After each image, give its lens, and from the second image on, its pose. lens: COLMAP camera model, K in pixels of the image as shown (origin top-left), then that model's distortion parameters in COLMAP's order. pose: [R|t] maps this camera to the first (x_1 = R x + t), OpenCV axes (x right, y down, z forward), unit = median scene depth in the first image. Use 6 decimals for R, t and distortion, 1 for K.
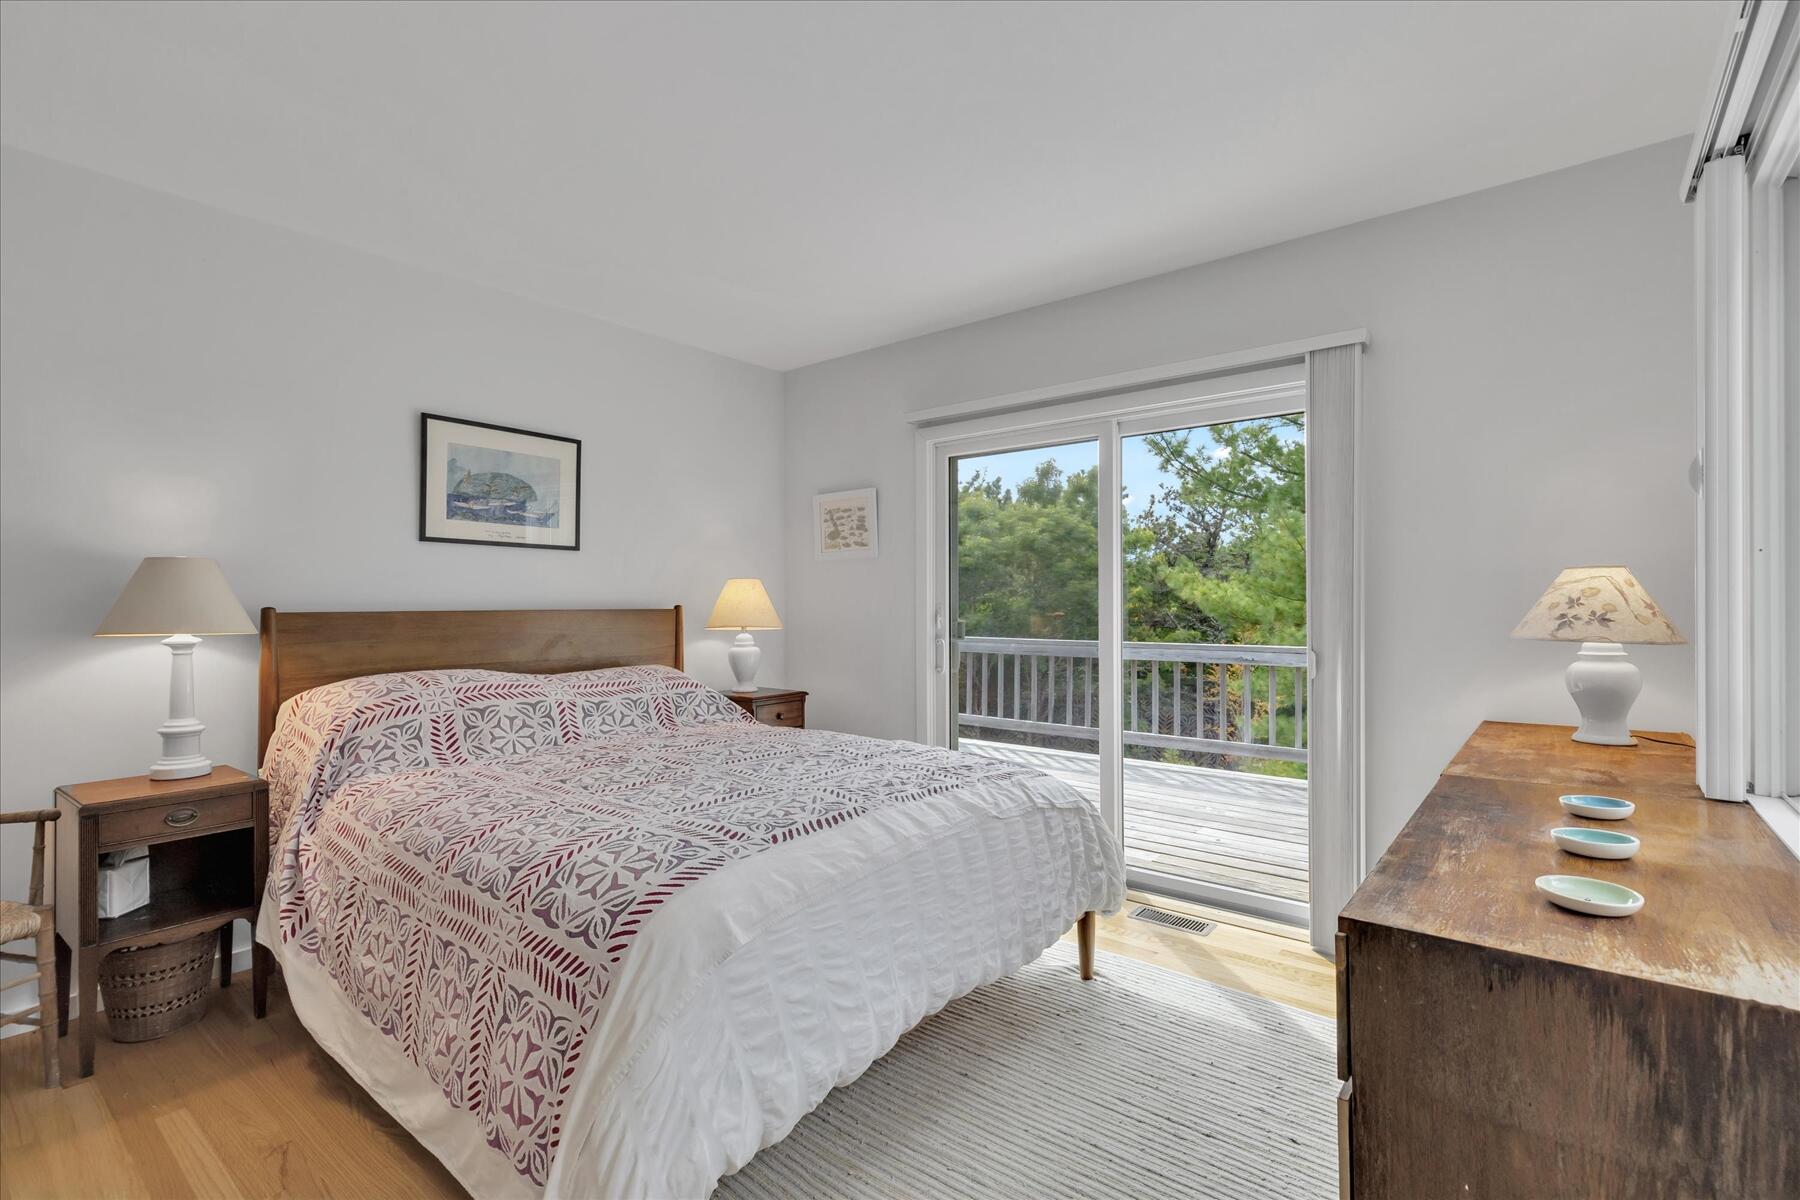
lens RADIAL K [[812.4, 0, 913.9], [0, 812.4, 600.1], [0, 0, 1]] dist [0.004435, 0.000129]
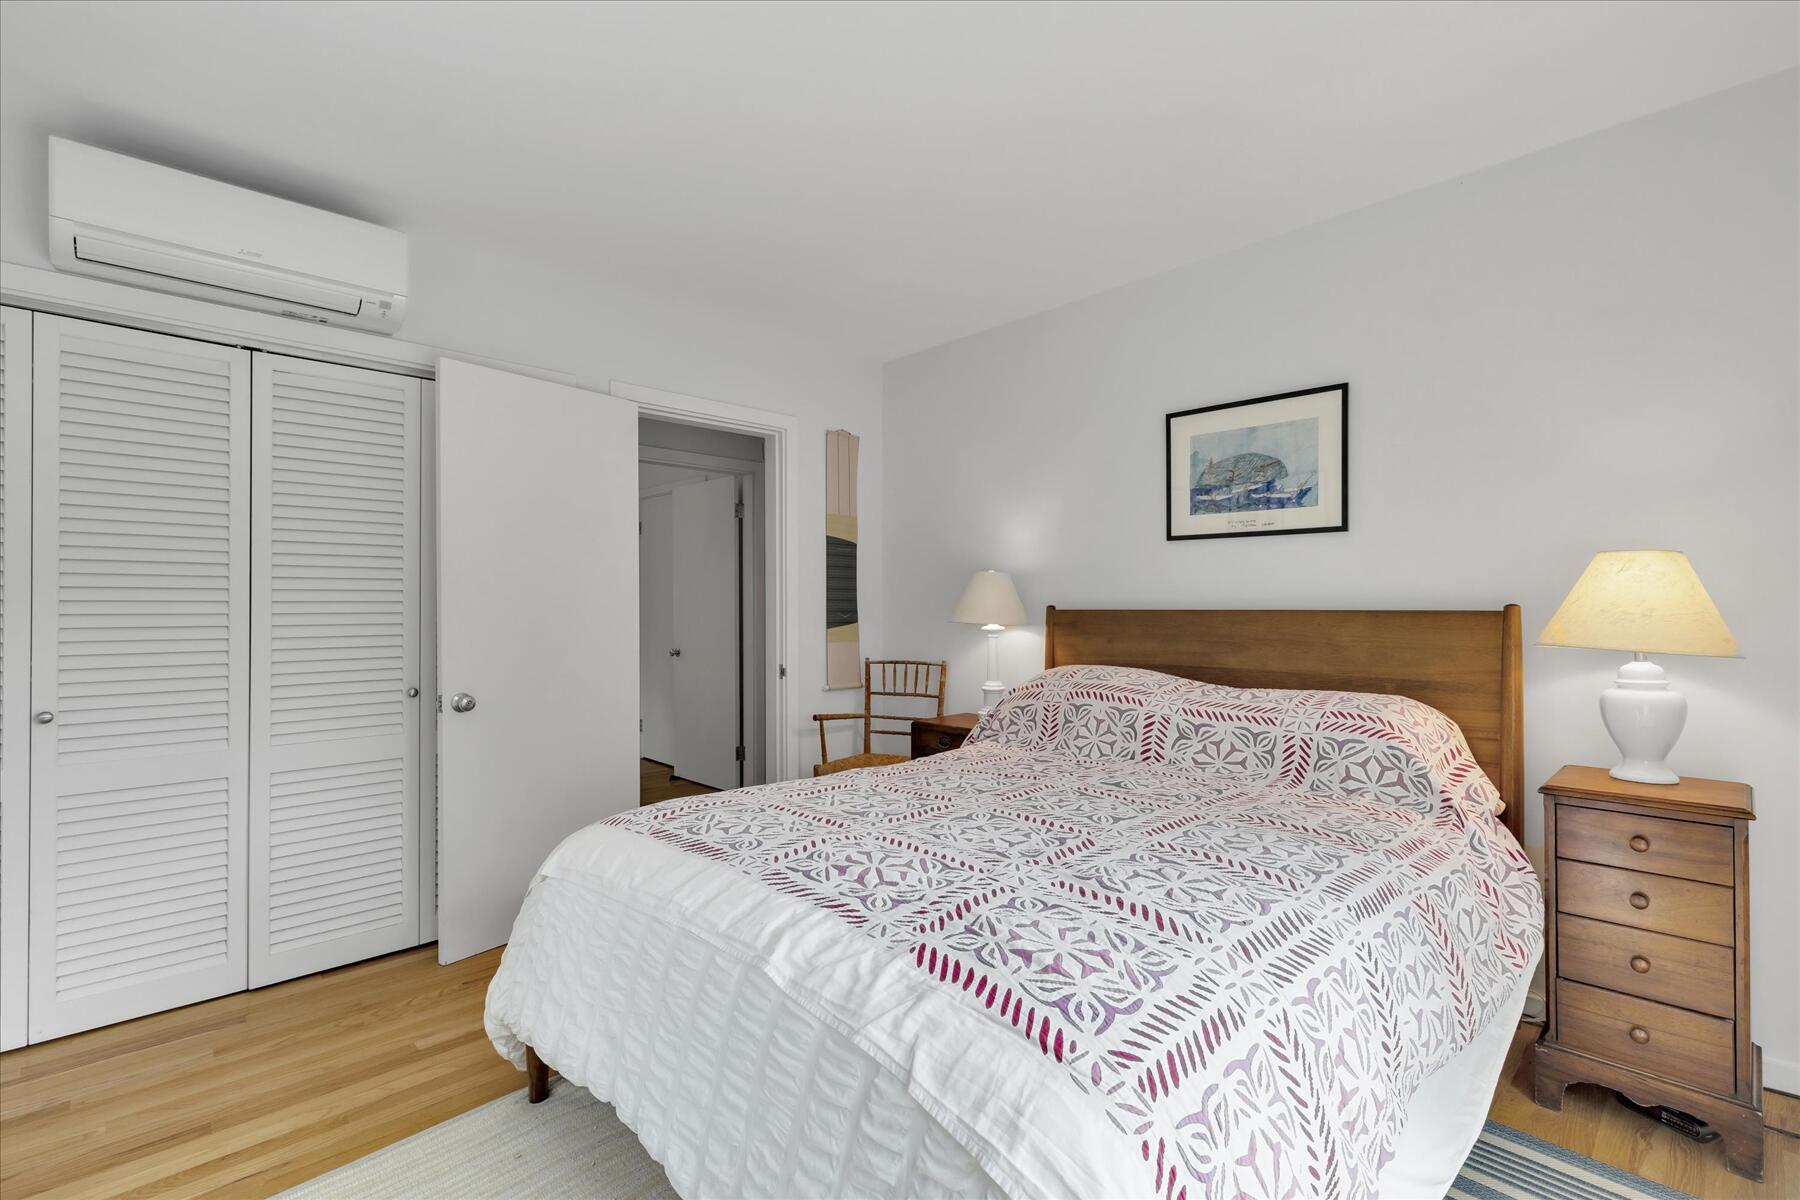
lens RADIAL K [[830.7, 0, 900.0], [0, 830.7, 600.0], [0, 0, 1]] dist [0.000830, -0.000016]
pose [[-0.151876, 0.000322, -0.988400, 0.464399], [0.008331, 0.999965, -0.000954, -0.000231], [0.988364, -0.008379, -0.151873, 0.812170]]
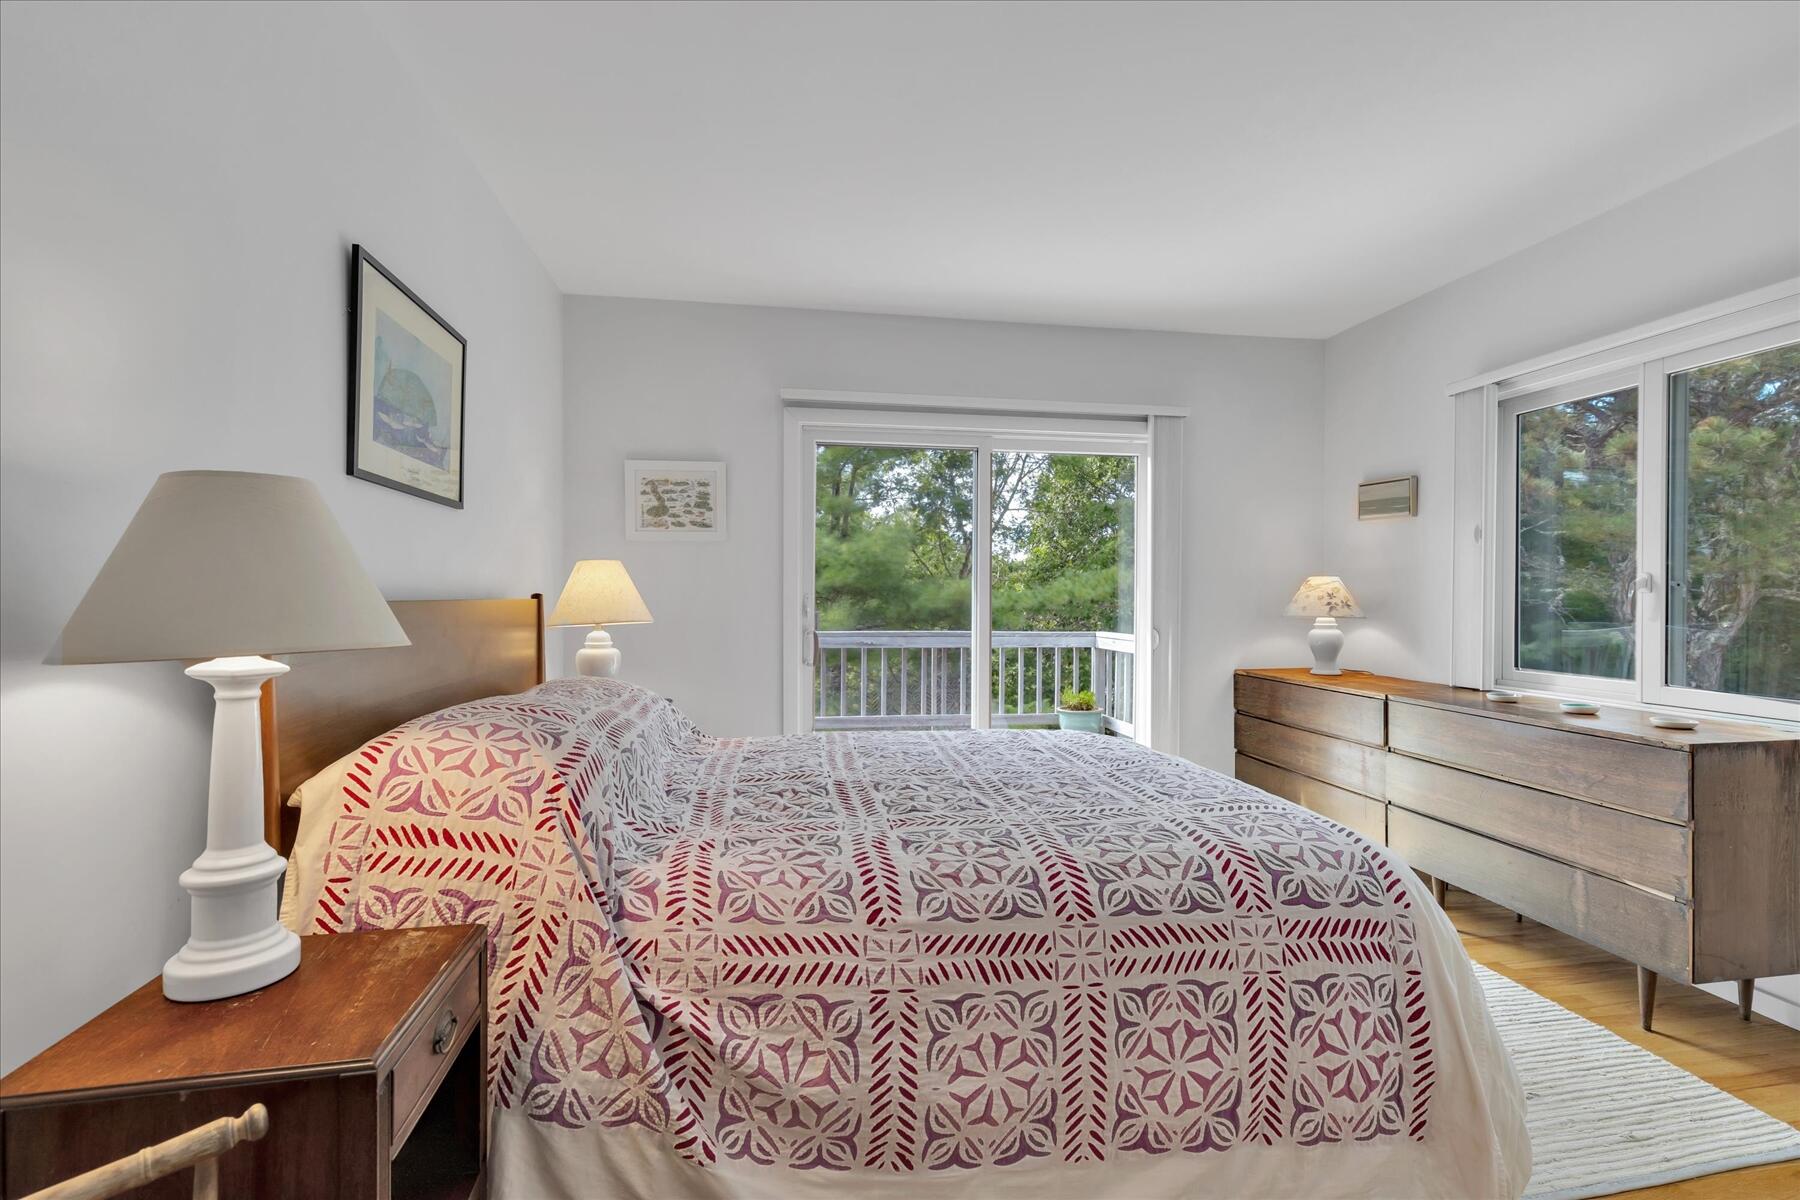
lens RADIAL K [[812.4, 0, 913.9], [0, 812.4, 600.1], [0, 0, 1]] dist [0.004435, 0.000129]
pose [[0.674397, 0.000750, 0.738369, -0.743583], [-0.007867, 0.999950, 0.006170, 0.006029], [-0.738327, -0.009970, 0.674369, 0.331885]]
